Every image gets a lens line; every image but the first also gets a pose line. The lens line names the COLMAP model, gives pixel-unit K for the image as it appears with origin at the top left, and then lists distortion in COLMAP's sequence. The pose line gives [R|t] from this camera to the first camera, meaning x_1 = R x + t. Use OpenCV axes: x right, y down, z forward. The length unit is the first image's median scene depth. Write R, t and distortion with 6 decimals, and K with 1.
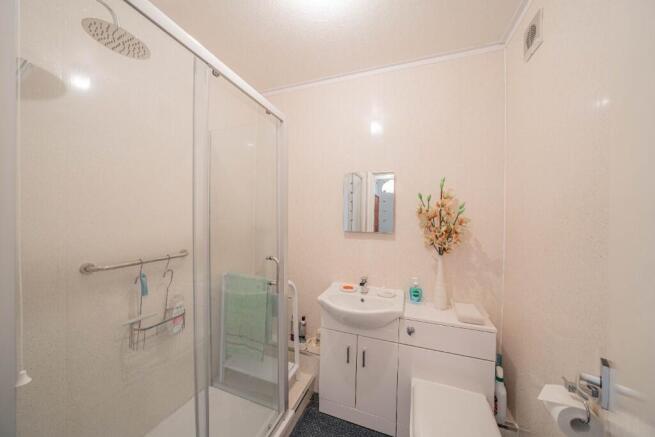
lens RADIAL K [[227.2, 0, 327.5], [0, 227.2, 218.5], [0, 0, 1]] dist [-0.000918, -0.000056]
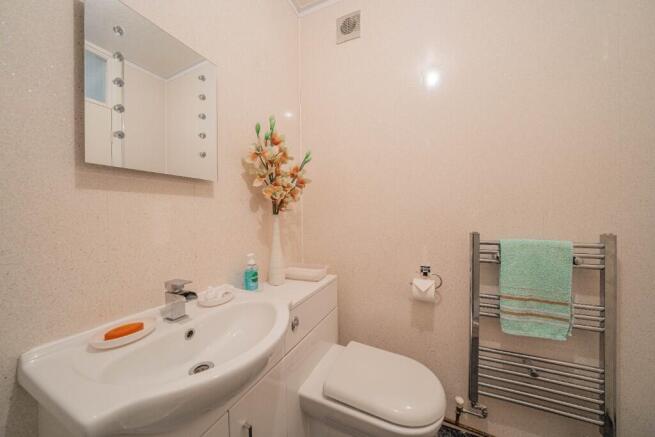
lens RADIAL K [[227.2, 0, 327.5], [0, 227.2, 218.5], [0, 0, 1]] dist [-0.000918, -0.000056]
pose [[0.056024, -0.029661, 0.997989, -0.285060], [-0.005894, 0.999531, 0.030037, 0.163046], [-0.998412, -0.007565, 0.055823, 0.873693]]
